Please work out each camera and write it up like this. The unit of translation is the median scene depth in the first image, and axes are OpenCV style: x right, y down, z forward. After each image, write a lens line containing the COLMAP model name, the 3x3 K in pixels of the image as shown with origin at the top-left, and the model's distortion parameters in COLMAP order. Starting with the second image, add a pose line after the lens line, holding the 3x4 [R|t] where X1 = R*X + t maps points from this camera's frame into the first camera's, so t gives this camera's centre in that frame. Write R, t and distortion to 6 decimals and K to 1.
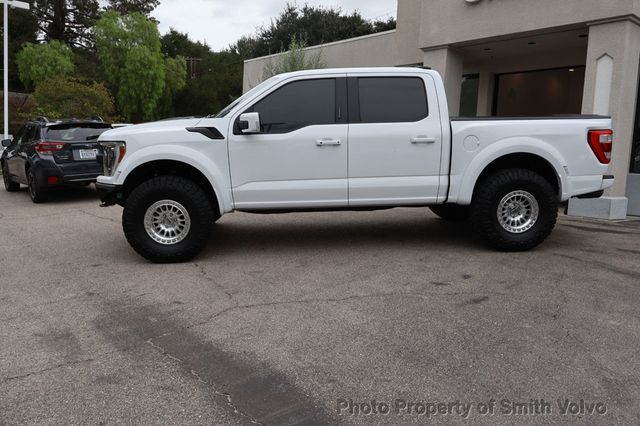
lens RADIAL K [[541.2, 0, 320.0], [0, 541.2, 213.0], [0, 0, 1]] dist [-0.001266, -0.005780]
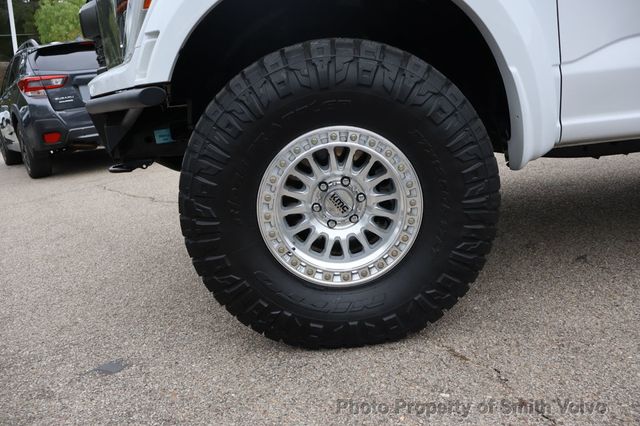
lens RADIAL K [[541.2, 0, 320.0], [0, 541.2, 213.0], [0, 0, 1]] dist [-0.001266, -0.005780]
pose [[0.994232, -0.071590, -0.079857, -0.266031], [0.077804, 0.993942, 0.077628, -0.002860], [0.073816, -0.083394, 0.993779, 0.713424]]
